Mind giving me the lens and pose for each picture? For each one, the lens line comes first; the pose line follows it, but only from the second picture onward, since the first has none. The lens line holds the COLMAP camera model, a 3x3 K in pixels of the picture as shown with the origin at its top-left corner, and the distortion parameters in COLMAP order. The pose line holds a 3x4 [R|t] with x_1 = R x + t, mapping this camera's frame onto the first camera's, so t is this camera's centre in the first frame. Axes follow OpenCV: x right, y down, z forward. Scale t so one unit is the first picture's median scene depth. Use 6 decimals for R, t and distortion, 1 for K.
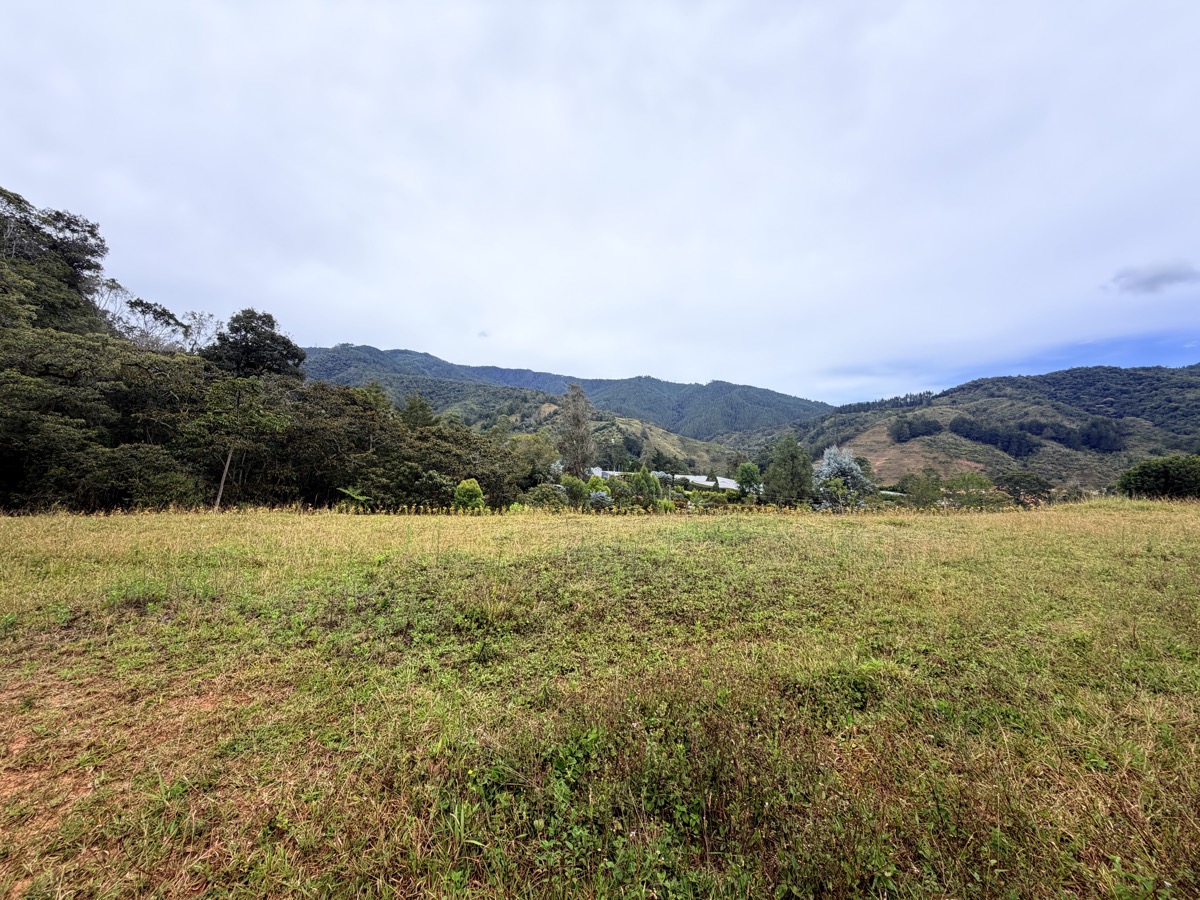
lens RADIAL K [[479.1, 0, 597.1], [0, 479.1, 450.2], [0, 0, 1]] dist [-0.000259, -0.000169]
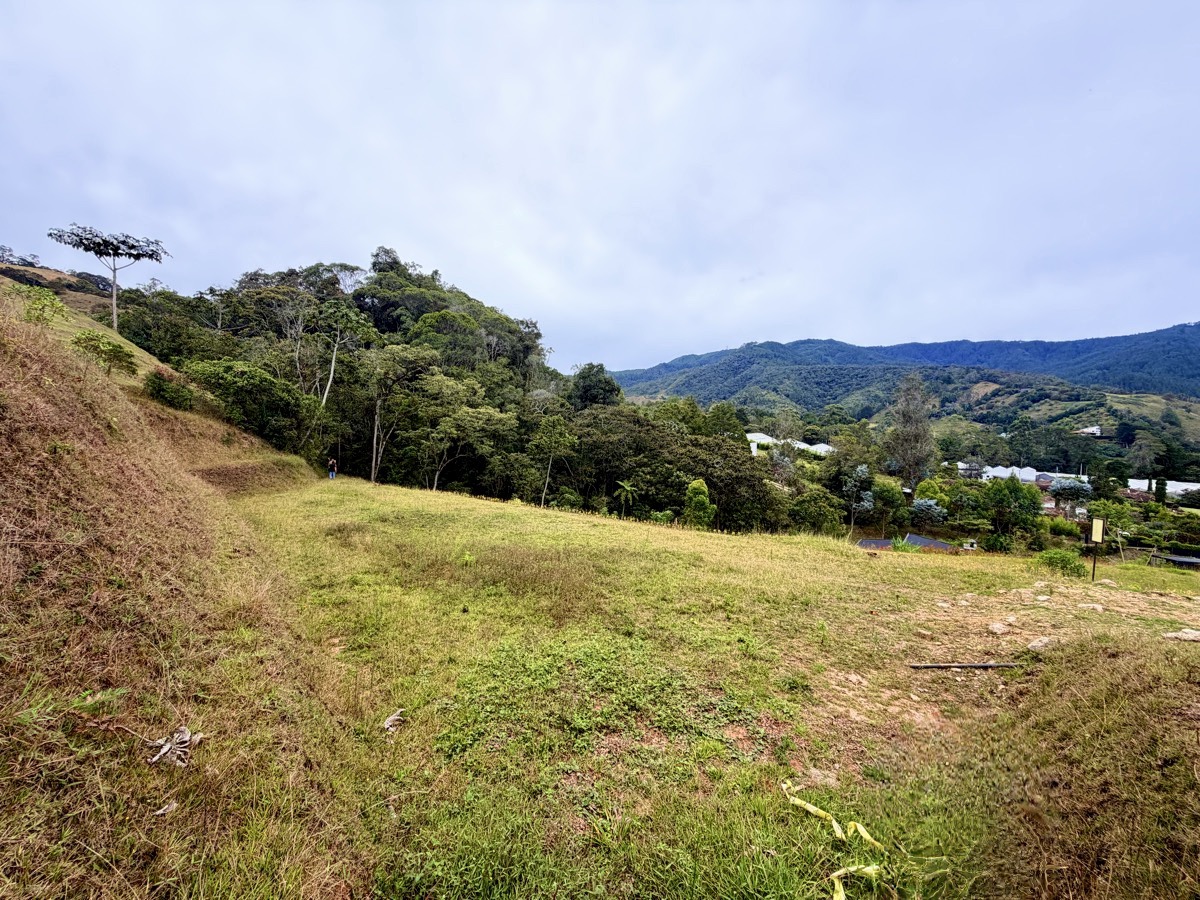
lens RADIAL K [[479.1, 0, 595.8], [0, 479.1, 447.2], [0, 0, 1]] dist [-0.000259, -0.000169]
pose [[0.693965, 0.008651, -0.719956, 1.489774], [0.000918, 0.999916, 0.012900, -0.140364], [0.720008, -0.009614, 0.693899, -0.261744]]
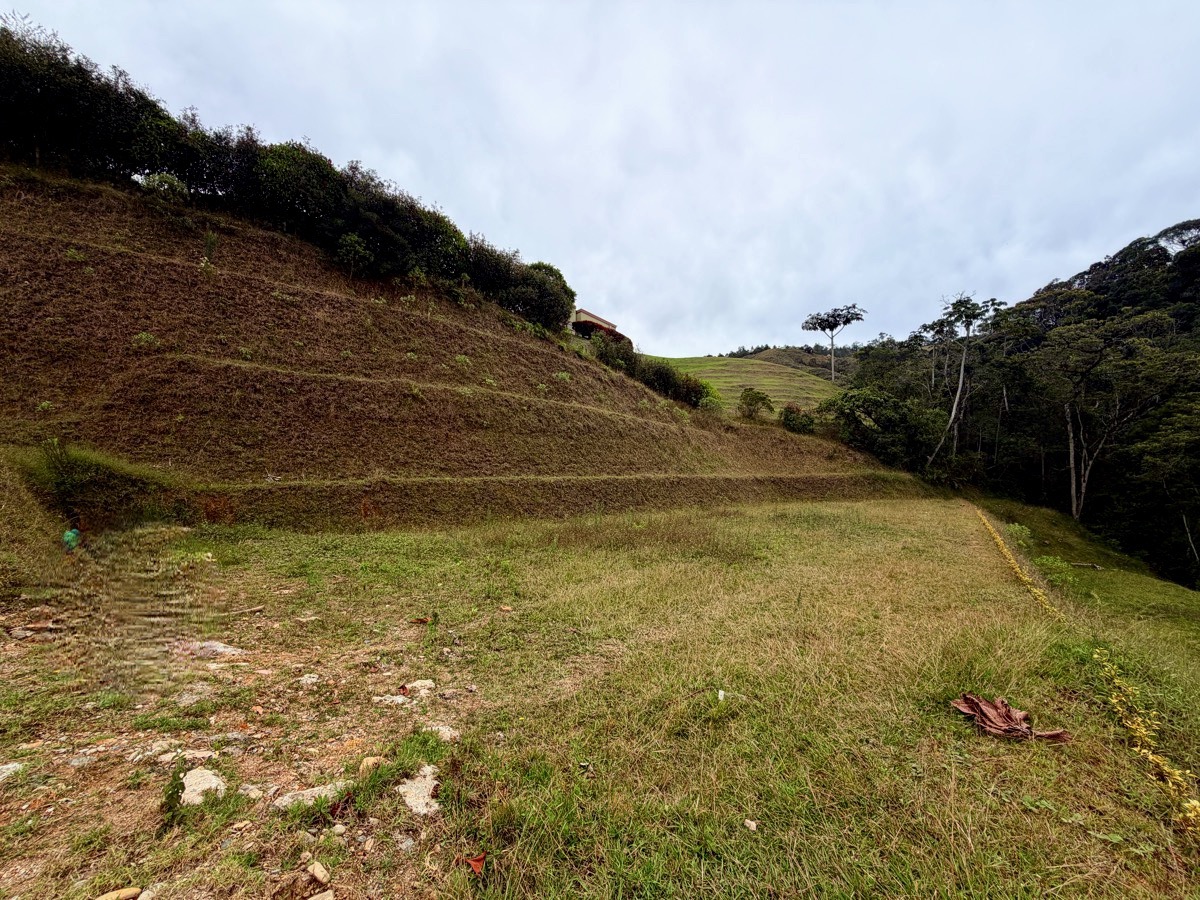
lens RADIAL K [[479.1, 0, 602.9], [0, 479.1, 450.3], [0, 0, 1]] dist [-0.000259, -0.000169]
pose [[-0.669601, -0.049873, -0.741045, 1.454741], [-0.011328, 0.998313, -0.056951, -0.011557], [0.742635, -0.029740, -0.669036, 0.915351]]
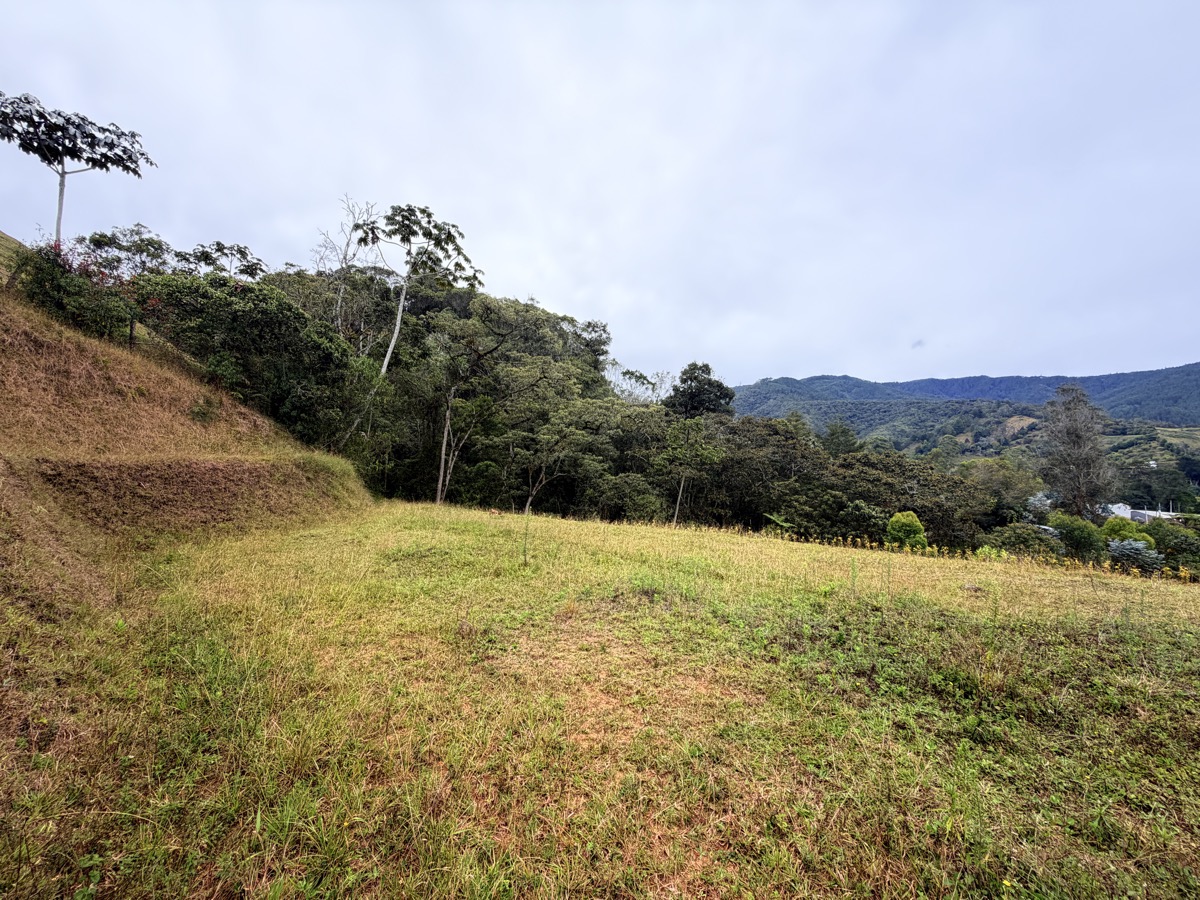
lens RADIAL K [[479.1, 0, 594.3], [0, 479.1, 448.6], [0, 0, 1]] dist [-0.000259, -0.000169]
pose [[0.675772, -0.043648, -0.735818, -0.015431], [-0.001417, 0.998166, -0.060512, -0.001439], [0.737110, 0.041935, 0.674471, -0.012807]]
